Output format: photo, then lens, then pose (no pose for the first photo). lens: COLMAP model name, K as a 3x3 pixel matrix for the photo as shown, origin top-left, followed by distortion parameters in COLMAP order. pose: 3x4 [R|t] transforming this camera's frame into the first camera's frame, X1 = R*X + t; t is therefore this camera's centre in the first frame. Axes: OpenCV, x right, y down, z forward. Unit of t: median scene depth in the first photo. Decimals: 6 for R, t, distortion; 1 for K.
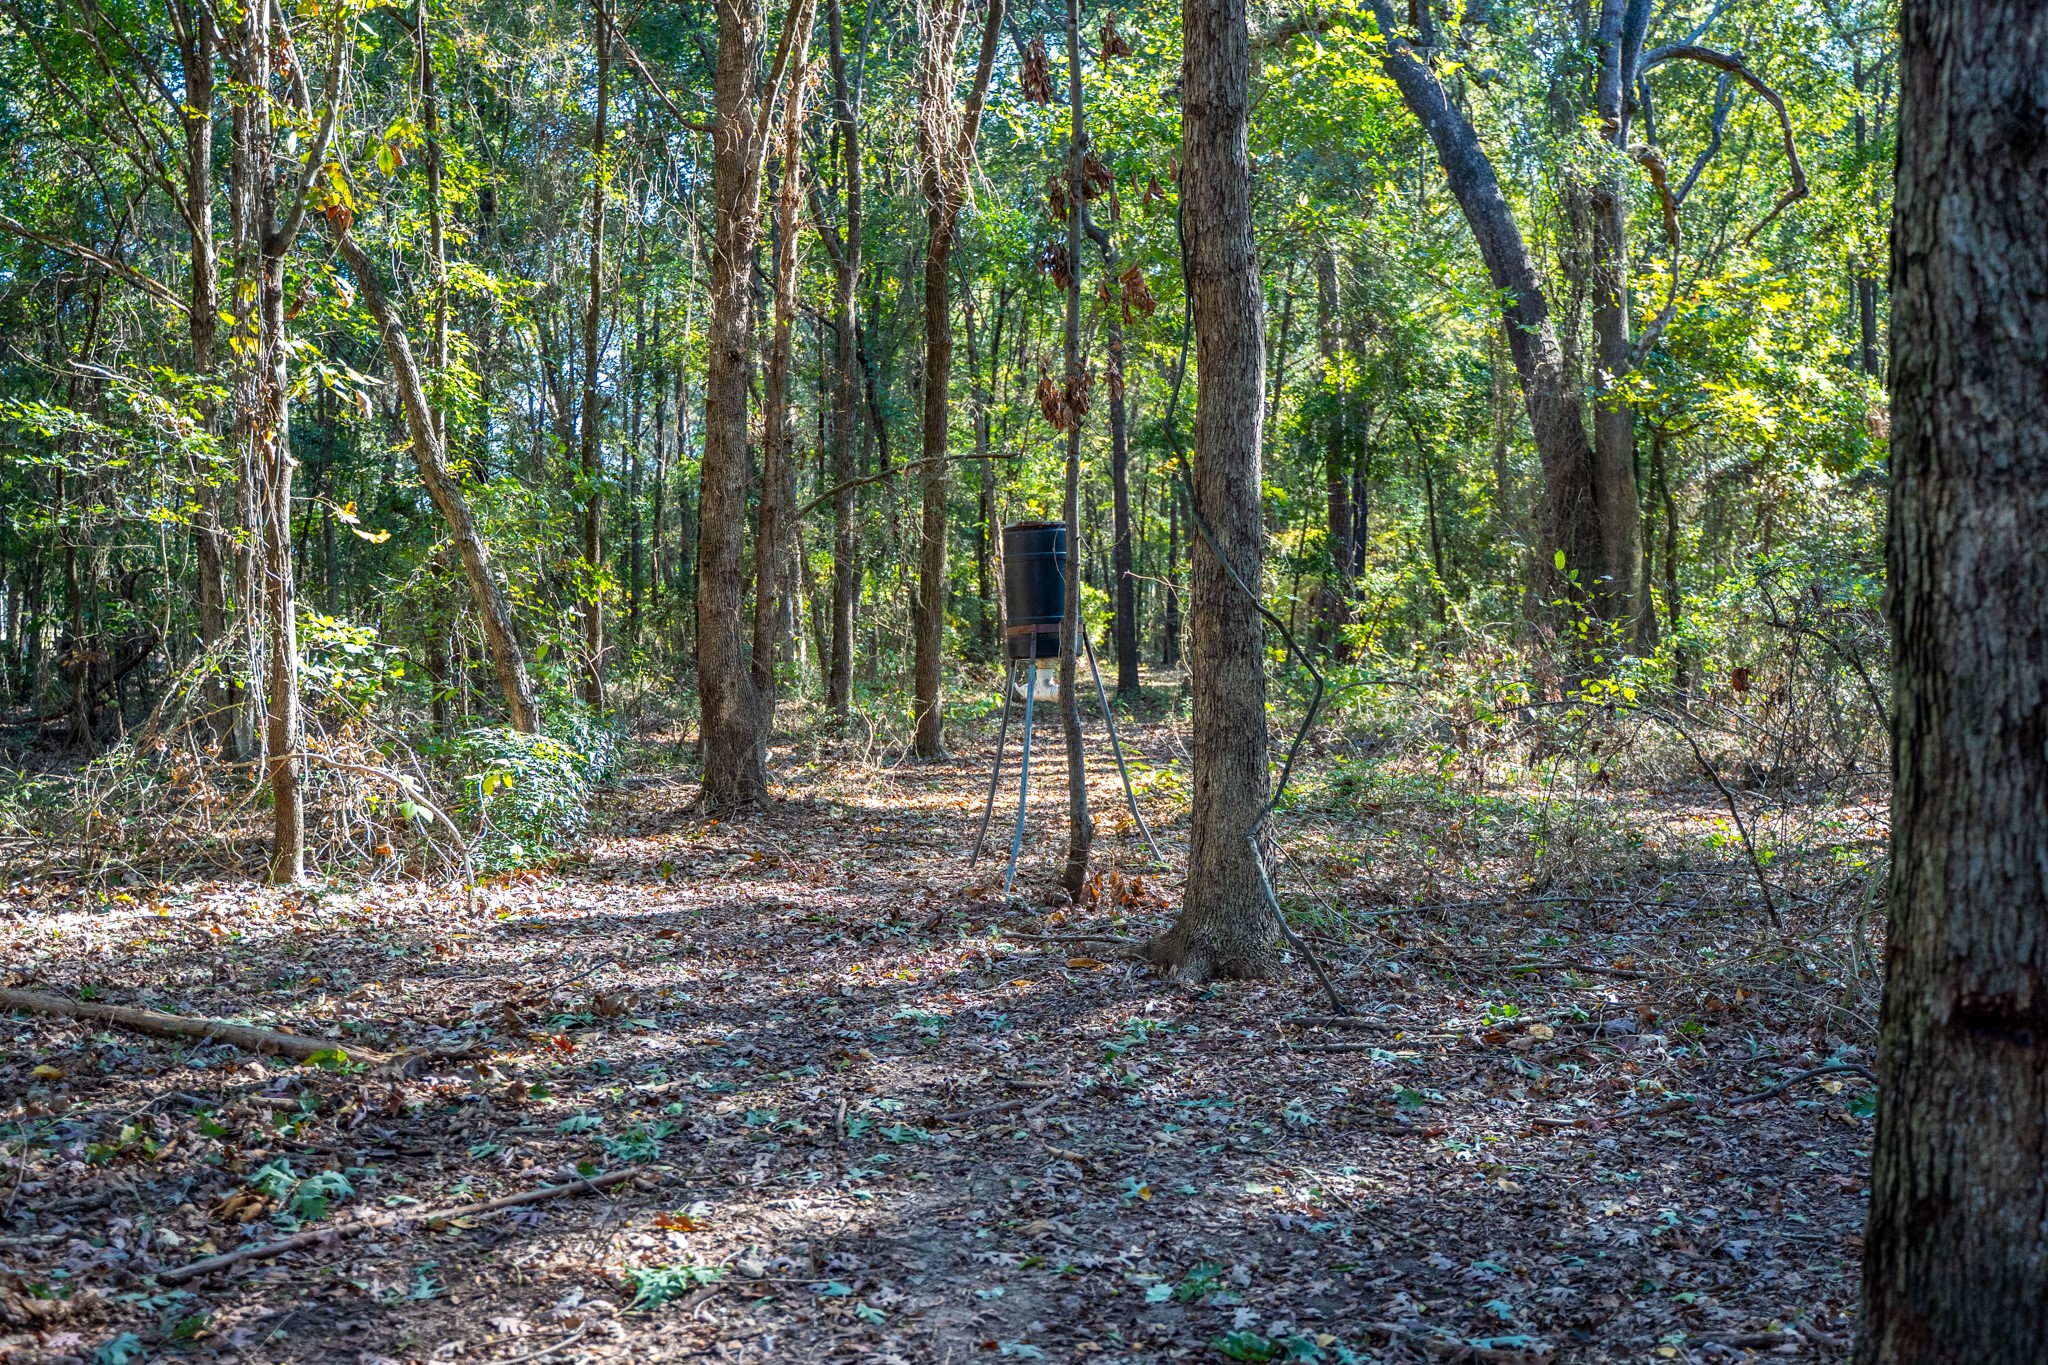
lens RADIAL K [[1940.5, 0, 1024.6], [0, 1940.5, 681.6], [0, 0, 1]] dist [0.002282, 0.000000]
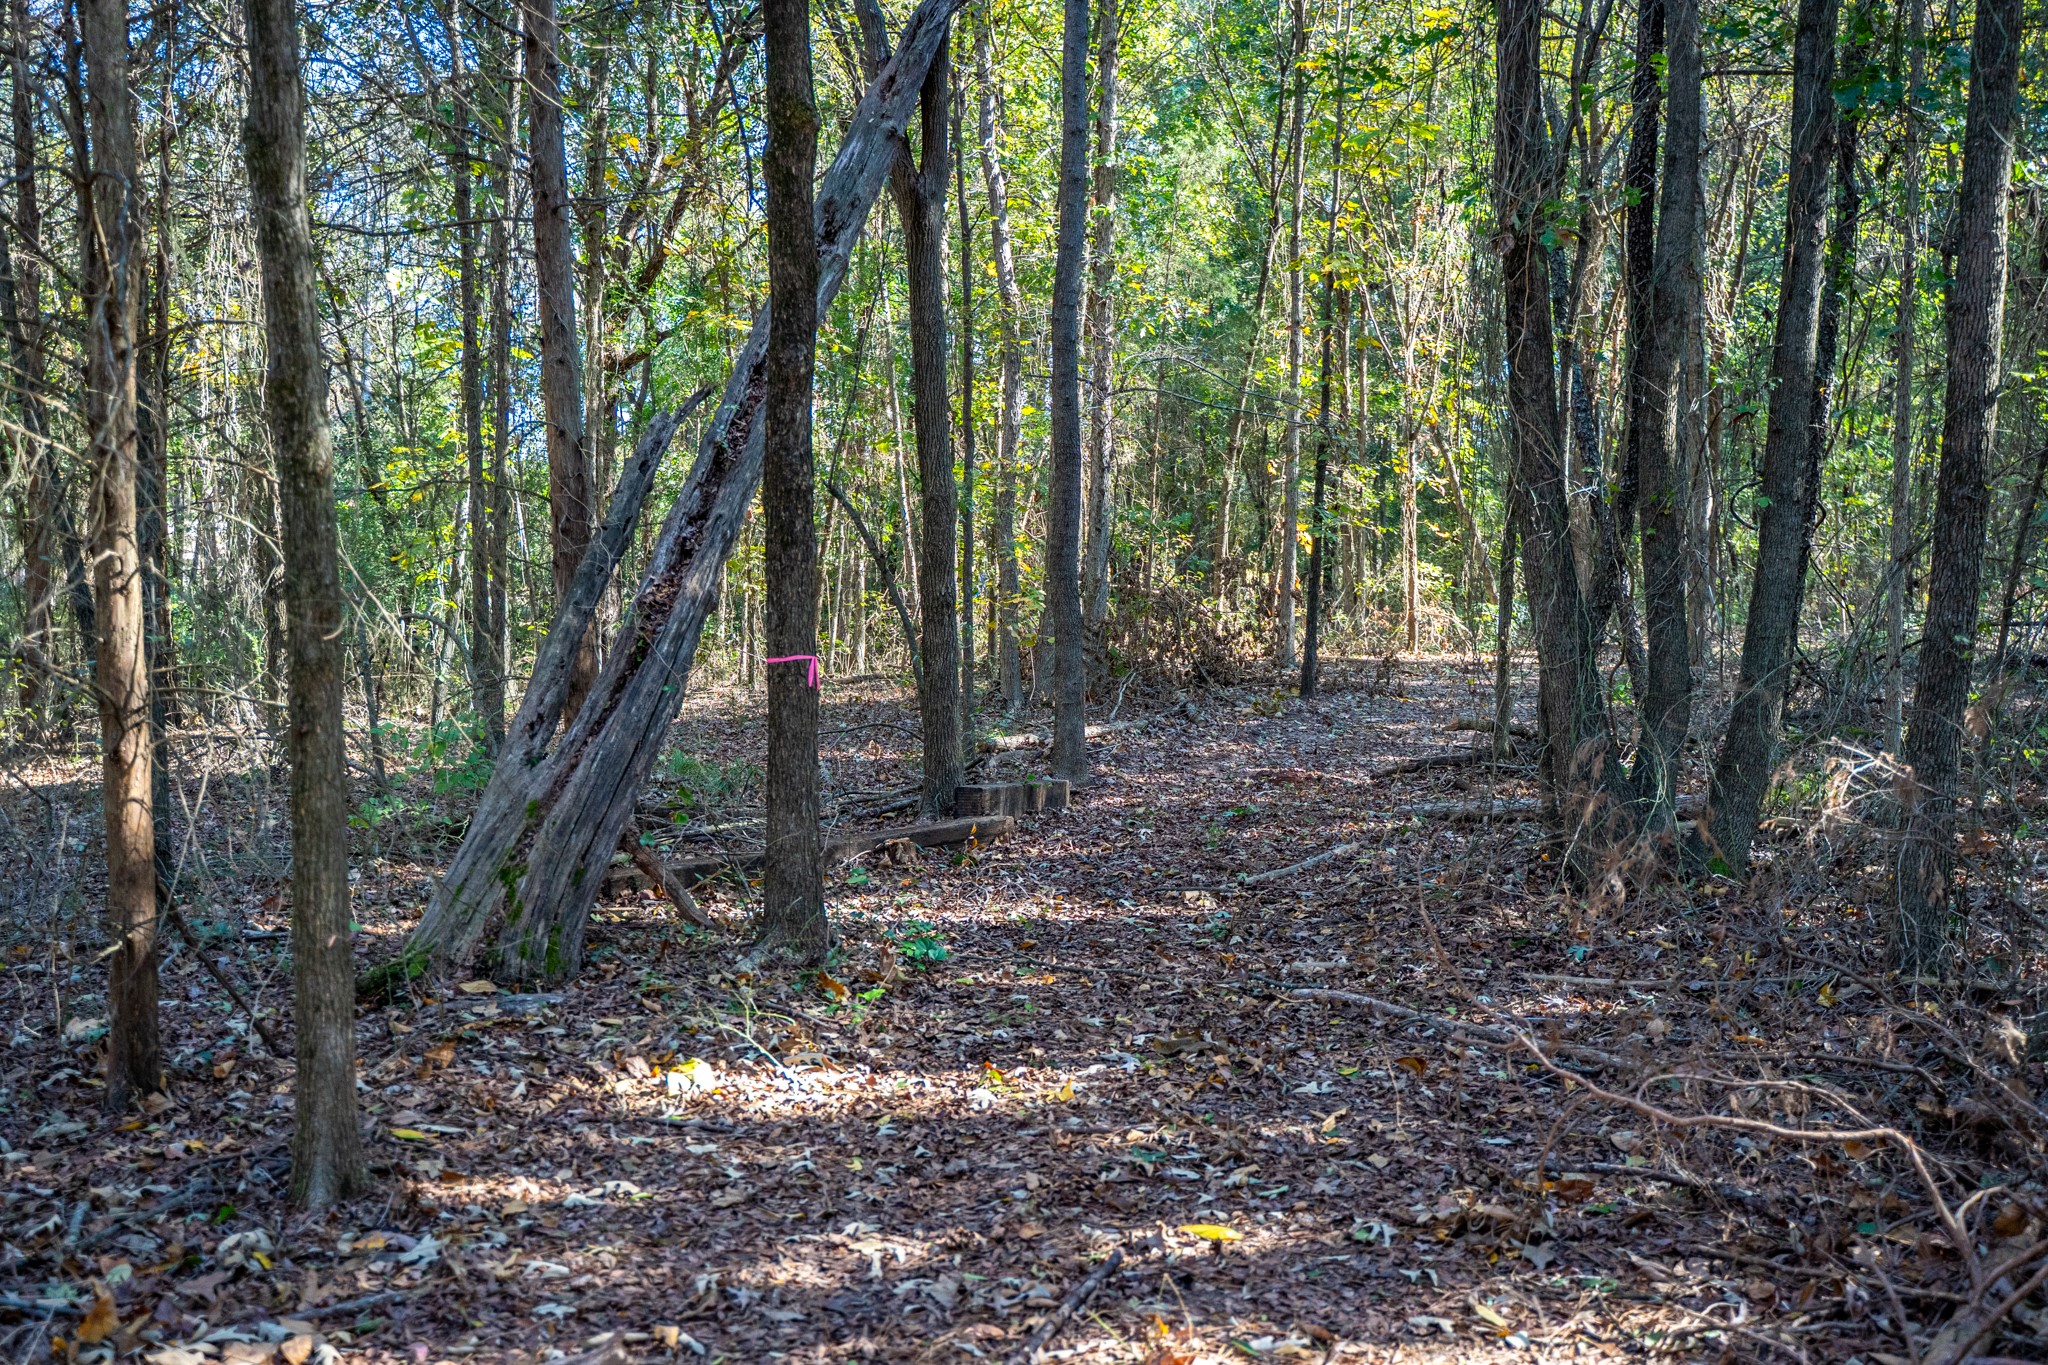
lens RADIAL K [[1940.5, 0, 1024.0], [0, 1940.5, 683.9], [0, 0, 1]] dist [0.002282, 0.000000]
pose [[0.883162, 0.029218, -0.468157, 0.459432], [-0.009815, 0.998991, 0.043834, 0.024391], [0.468965, -0.034117, 0.882558, -1.799572]]
